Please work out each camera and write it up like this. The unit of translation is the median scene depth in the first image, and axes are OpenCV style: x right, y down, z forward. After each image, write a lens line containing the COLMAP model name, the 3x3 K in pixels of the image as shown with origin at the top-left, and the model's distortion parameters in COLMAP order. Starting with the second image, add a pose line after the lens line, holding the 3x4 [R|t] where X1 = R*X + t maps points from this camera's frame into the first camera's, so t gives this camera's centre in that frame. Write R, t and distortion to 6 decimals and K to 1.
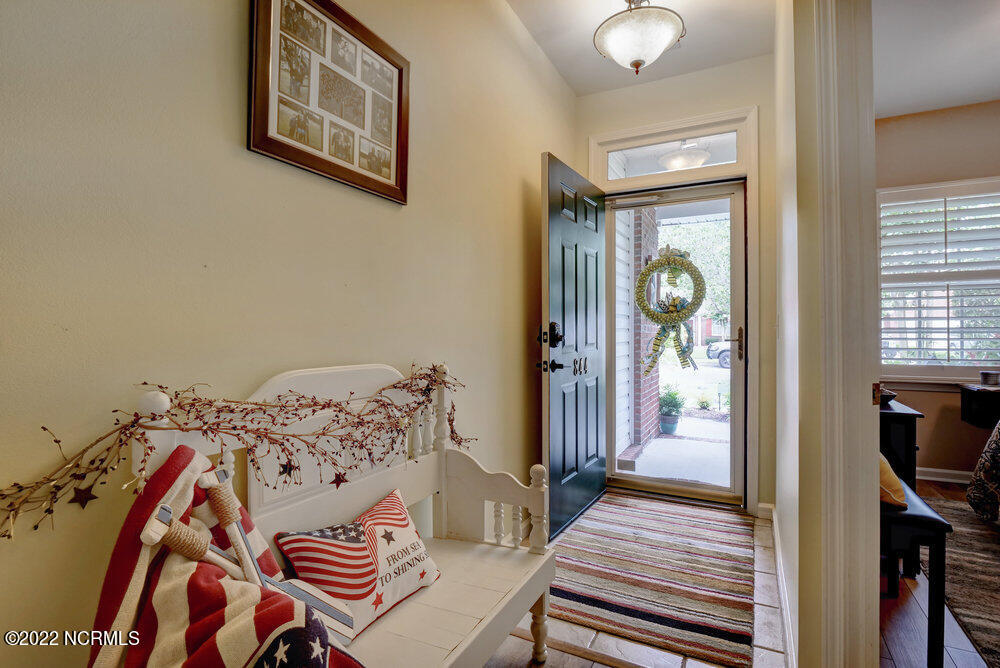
lens RADIAL K [[488.5, 0, 494.6], [0, 488.5, 327.7], [0, 0, 1]] dist [-0.004094, -0.006226]
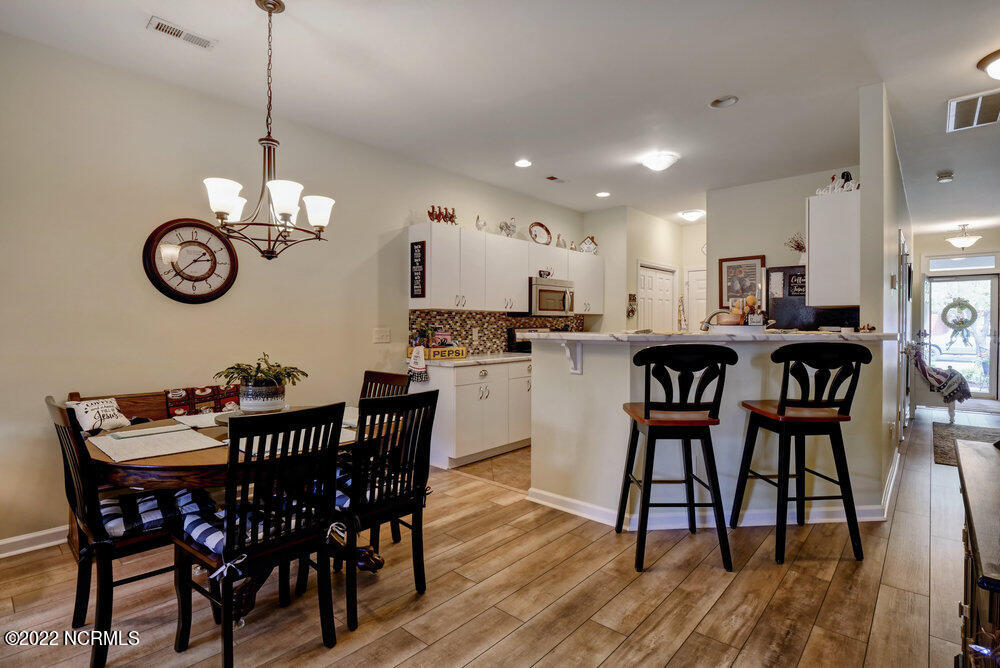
lens RADIAL K [[488.5, 0, 494.6], [0, 488.5, 327.7], [0, 0, 1]] dist [-0.004094, -0.006226]
pose [[0.969220, -0.000020, -0.246198, -1.328942], [0.003250, 0.999914, 0.012714, -0.053617], [0.246176, -0.013123, 0.969136, -1.973595]]
